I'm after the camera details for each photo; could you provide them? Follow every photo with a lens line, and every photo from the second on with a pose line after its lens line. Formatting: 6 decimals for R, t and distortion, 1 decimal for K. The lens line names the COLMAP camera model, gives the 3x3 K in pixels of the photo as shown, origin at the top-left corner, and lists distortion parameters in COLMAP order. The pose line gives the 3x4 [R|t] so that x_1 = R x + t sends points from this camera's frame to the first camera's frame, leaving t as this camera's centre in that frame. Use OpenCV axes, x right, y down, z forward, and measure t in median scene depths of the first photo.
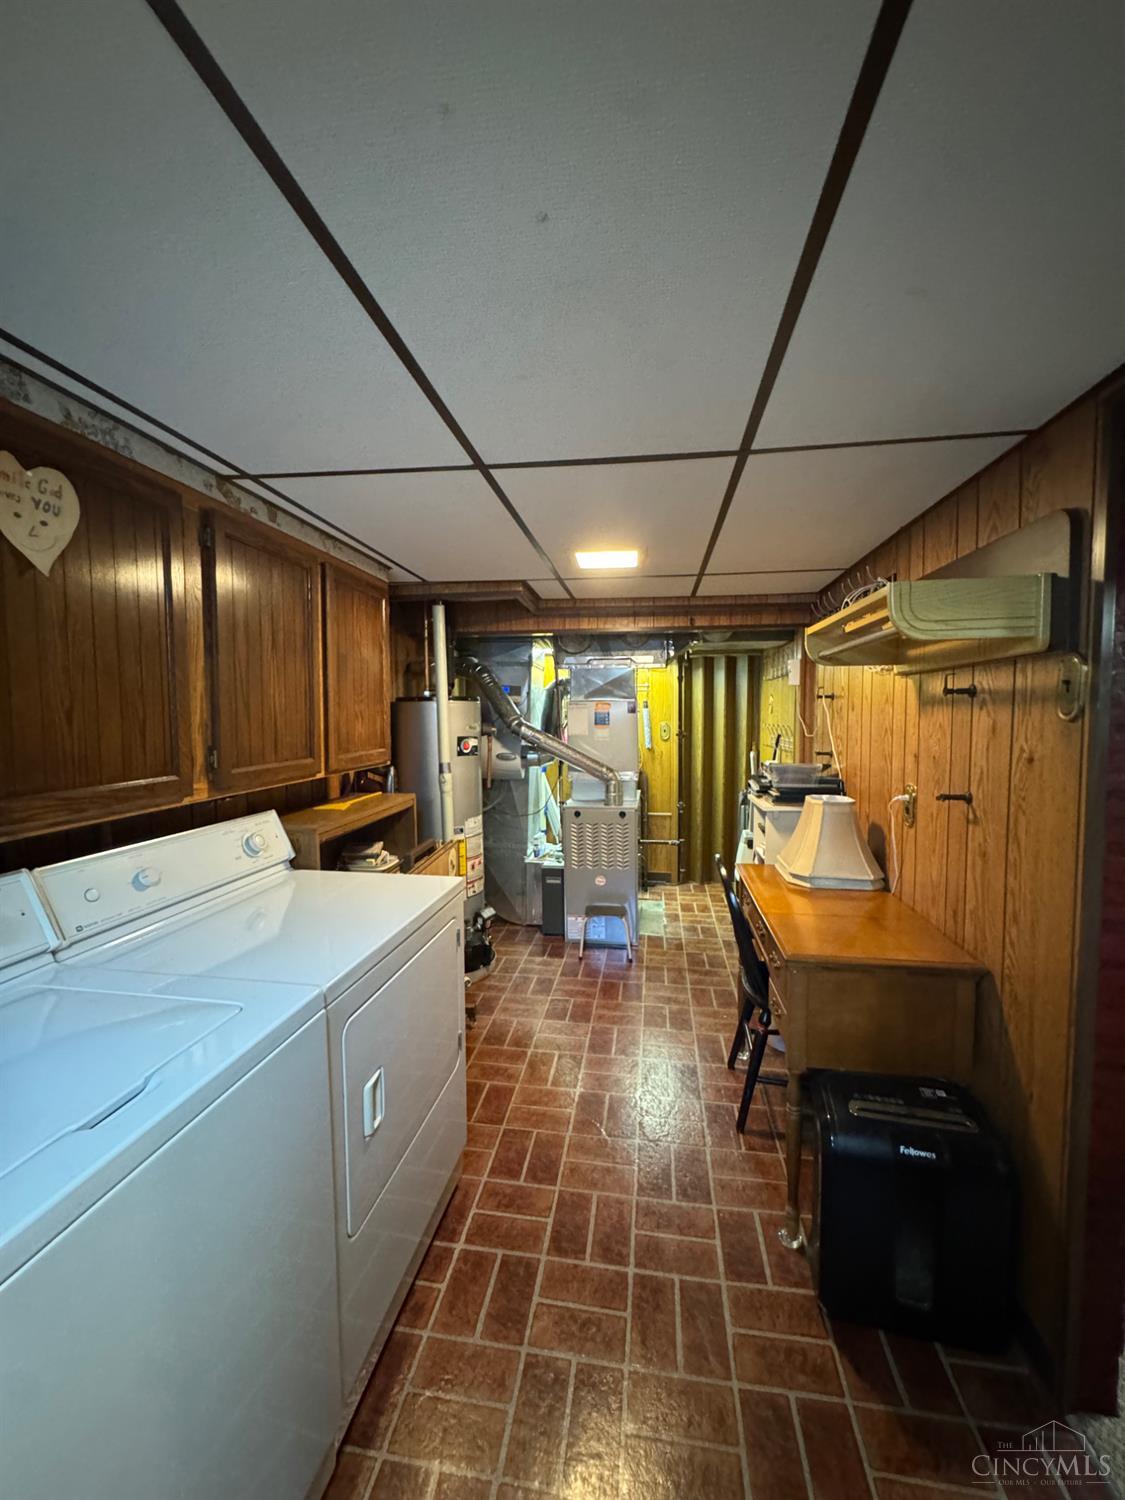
lens RADIAL K [[598.8, 0, 563.0], [0, 598.8, 748.4], [0, 0, 1]] dist [-0.001284, -0.000144]
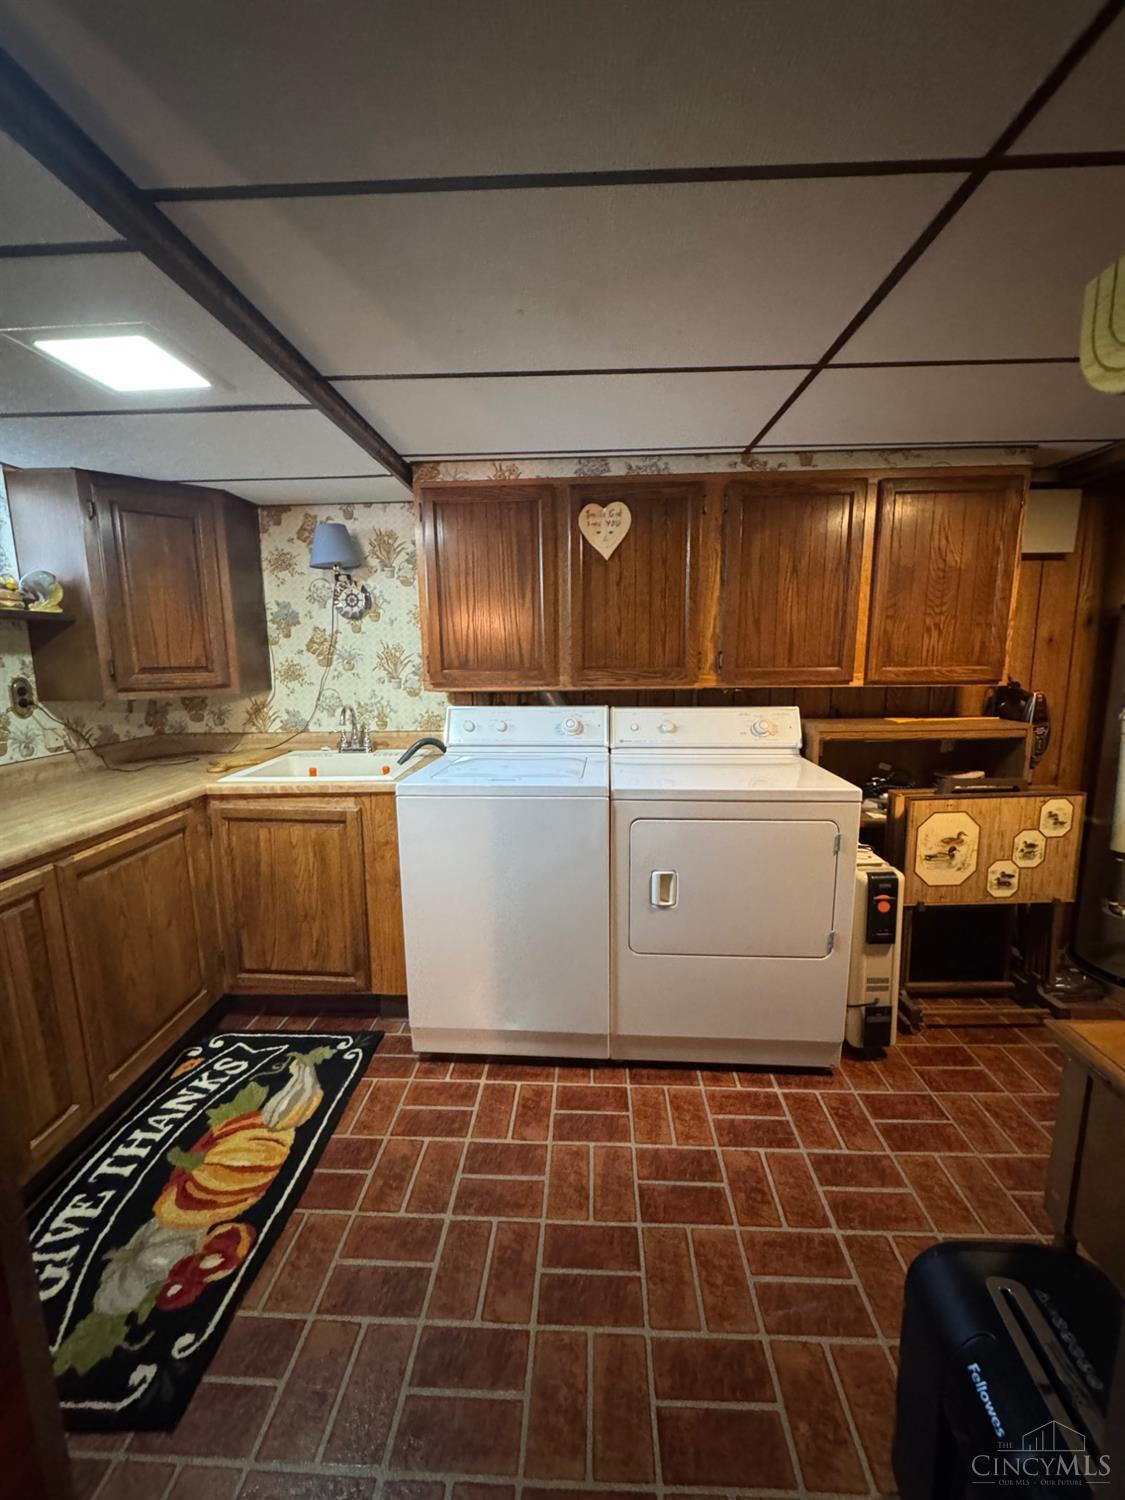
lens RADIAL K [[598.8, 0, 563.0], [0, 598.8, 748.4], [0, 0, 1]] dist [-0.001284, -0.000144]
pose [[0.103716, 0.161242, -0.981450, 0.901280], [-0.050088, 0.986366, 0.156756, 0.022265], [0.993345, 0.032900, 0.110378, 0.486865]]
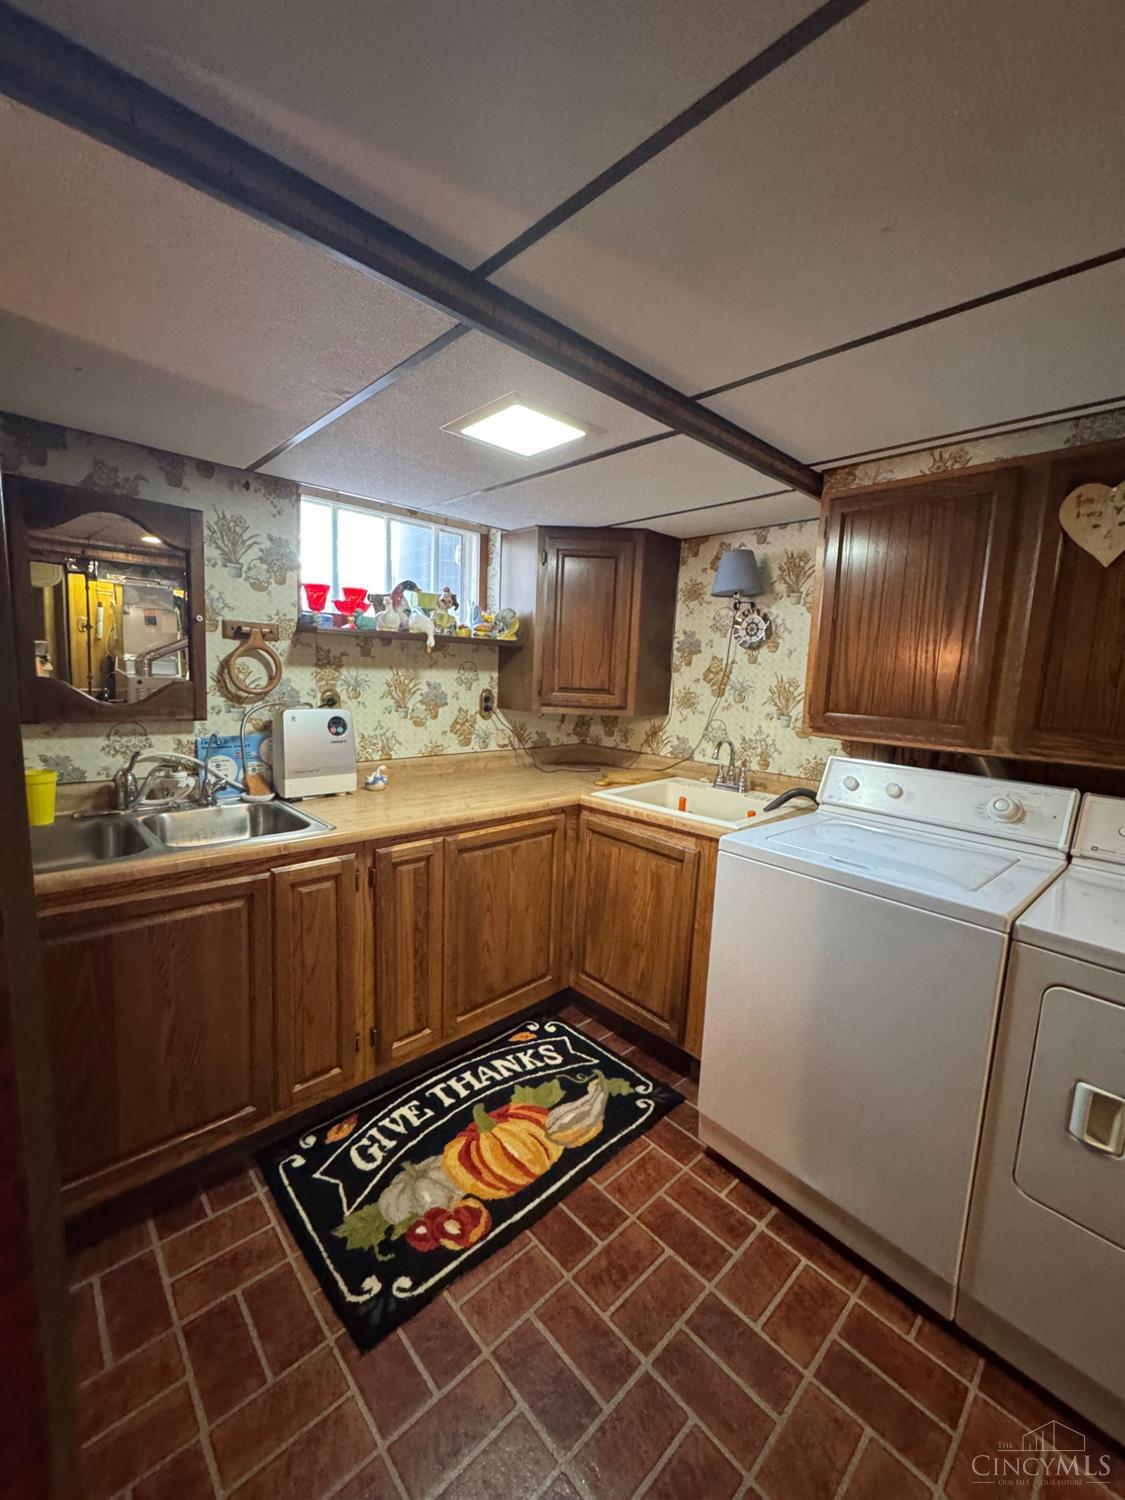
lens RADIAL K [[598.8, 0, 563.0], [0, 598.8, 748.4], [0, 0, 1]] dist [-0.001284, -0.000144]
pose [[-0.617463, 0.082254, -0.782287, 0.679795], [-0.087666, 0.981126, 0.172356, -0.016926], [0.781699, 0.175004, -0.598598, 0.691758]]
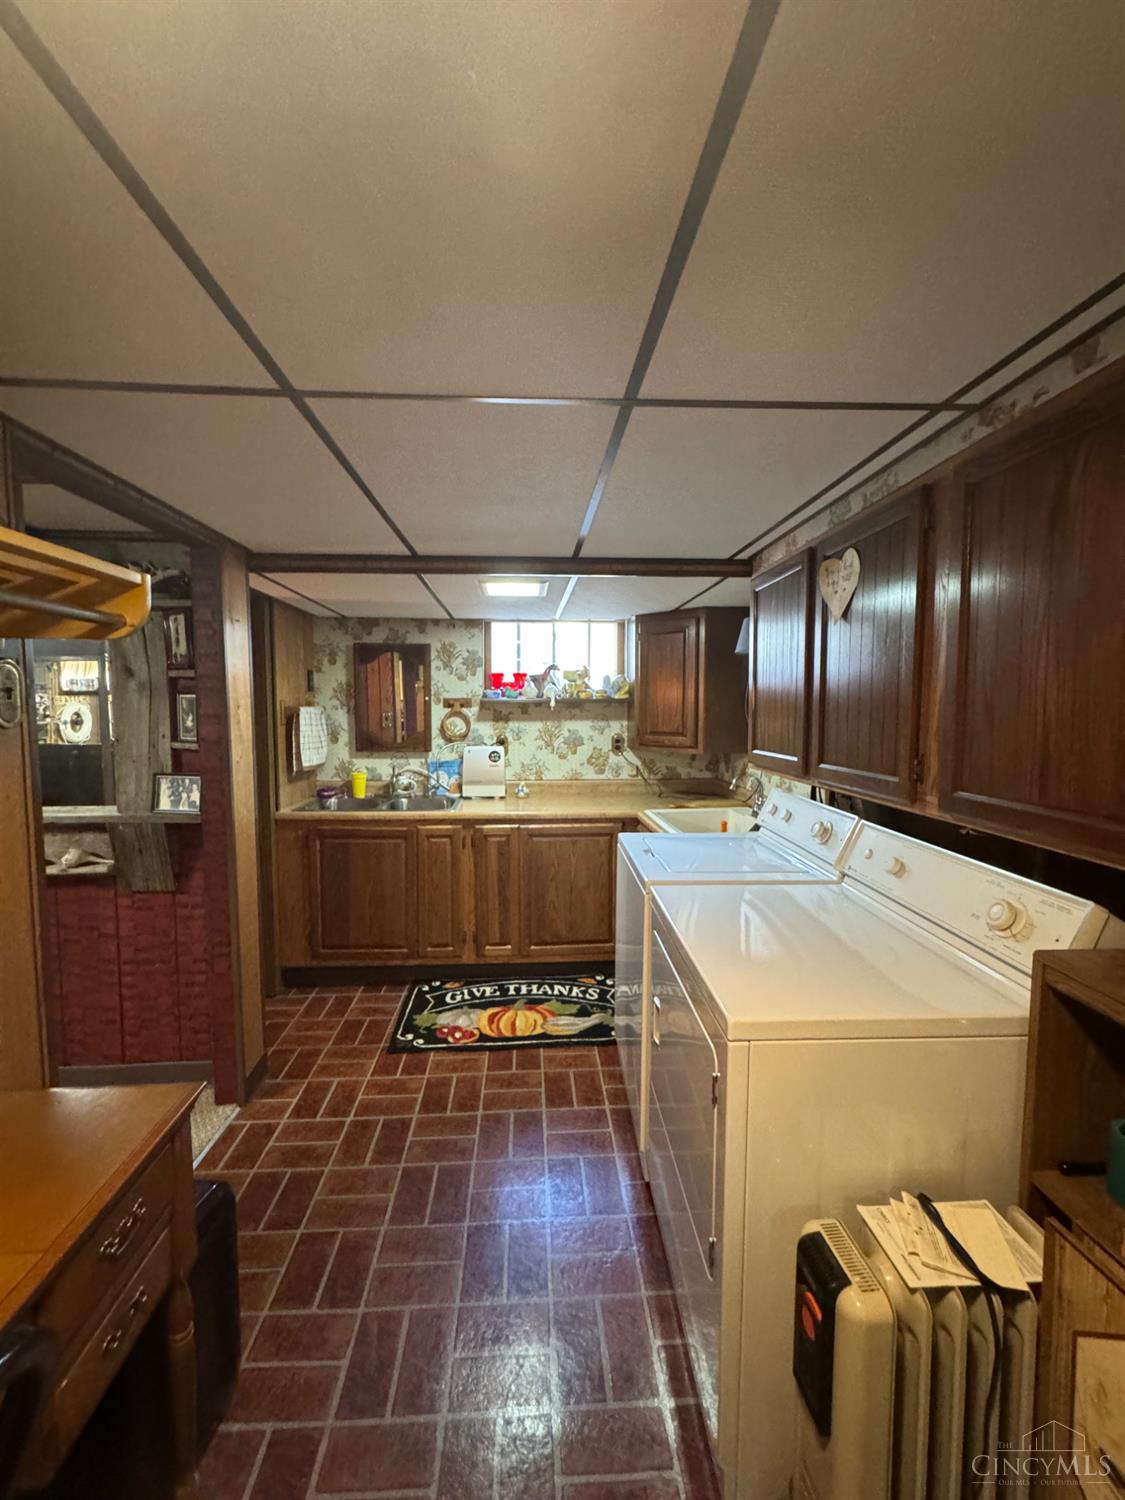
lens RADIAL K [[598.8, 0, 563.0], [0, 598.8, 748.4], [0, 0, 1]] dist [-0.001284, -0.000144]
pose [[-0.977717, 0.017227, -0.209219, 0.116342], [-0.010802, 0.991178, 0.132094, -0.128156], [0.209649, 0.131410, -0.968906, 1.792870]]
